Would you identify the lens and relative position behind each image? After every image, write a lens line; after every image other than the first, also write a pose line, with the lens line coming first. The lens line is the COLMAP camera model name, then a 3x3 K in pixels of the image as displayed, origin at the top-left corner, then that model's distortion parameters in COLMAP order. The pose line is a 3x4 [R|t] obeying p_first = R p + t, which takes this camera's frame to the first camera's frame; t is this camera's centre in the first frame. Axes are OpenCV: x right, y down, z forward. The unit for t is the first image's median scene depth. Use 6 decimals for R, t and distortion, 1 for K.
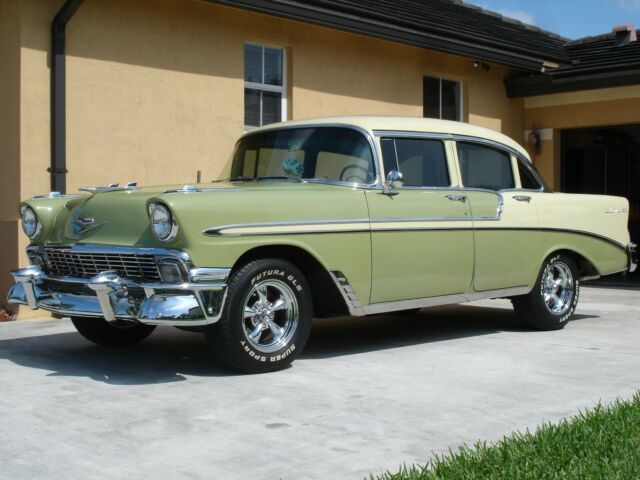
lens RADIAL K [[940.0, 0, 342.2], [0, 940.0, 225.8], [0, 0, 1]] dist [-0.041013, 0.000000]
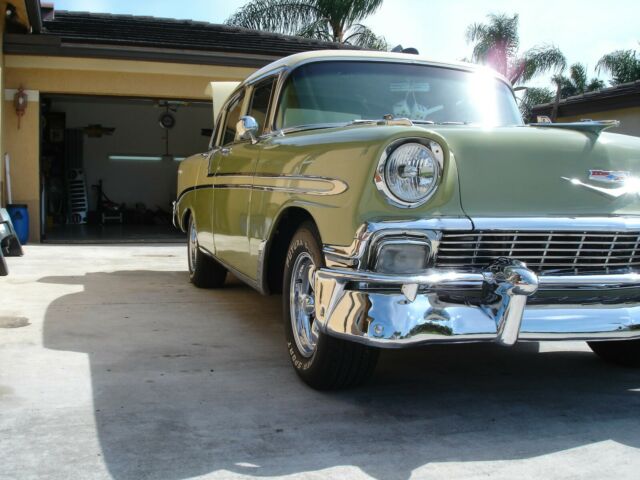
lens RADIAL K [[707.0, 0, 322.6], [0, 707.0, 246.1], [0, 0, 1]] dist [-0.095583, 0.000000]
pose [[0.449145, -0.064476, 0.891130, -0.583737], [-0.007367, 0.997092, 0.075856, 0.004641], [-0.893429, -0.040635, 0.447363, 0.754670]]
